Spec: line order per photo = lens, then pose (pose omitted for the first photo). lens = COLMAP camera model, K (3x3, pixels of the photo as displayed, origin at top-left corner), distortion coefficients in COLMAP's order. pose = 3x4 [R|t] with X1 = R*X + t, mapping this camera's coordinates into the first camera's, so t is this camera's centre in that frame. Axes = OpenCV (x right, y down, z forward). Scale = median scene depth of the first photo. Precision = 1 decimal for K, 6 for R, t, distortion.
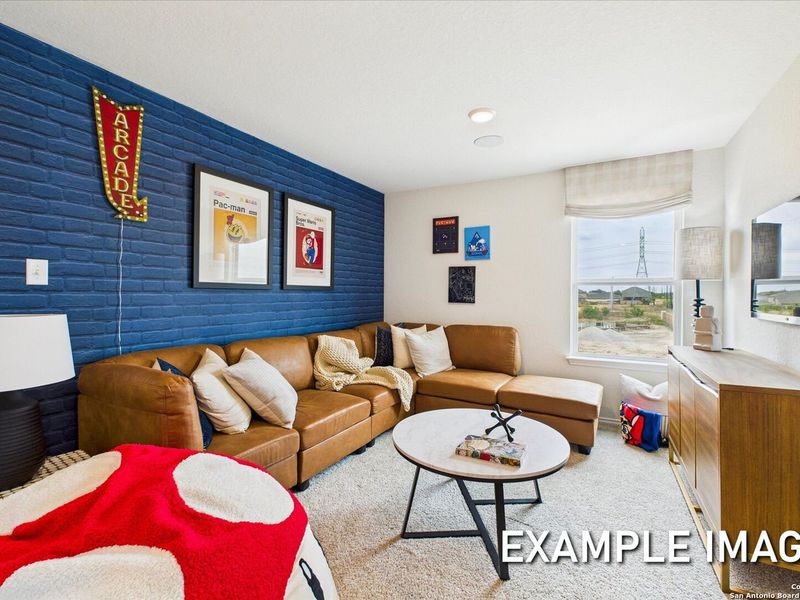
lens RADIAL K [[379.0, 0, 400.9], [0, 379.0, 295.1], [0, 0, 1]] dist [0.000744, 0.000123]
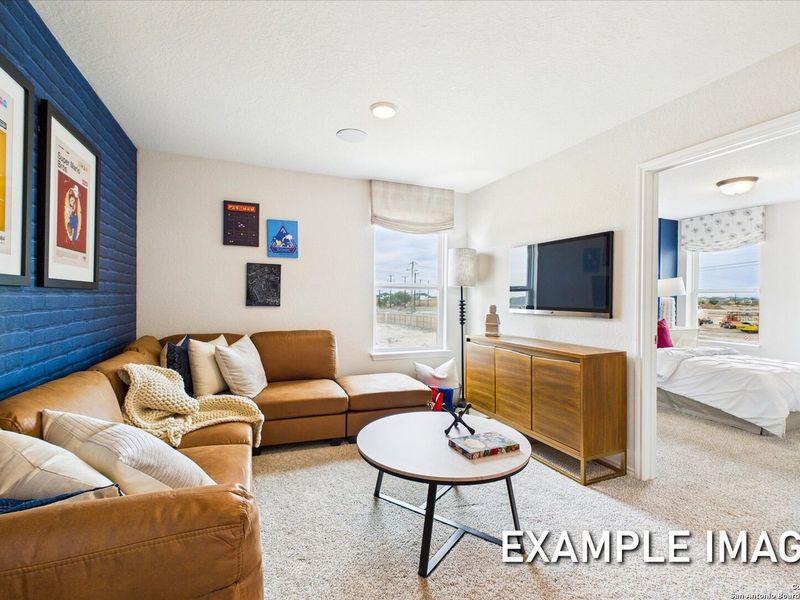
lens RADIAL K [[379.0, 0, 401.5], [0, 379.0, 299.9], [0, 0, 1]] dist [0.000744, 0.000123]
pose [[0.628103, -0.005118, 0.778114, -0.354074], [-0.003402, 0.999951, 0.009324, -0.002996], [-0.778123, -0.008504, 0.628054, 0.251155]]
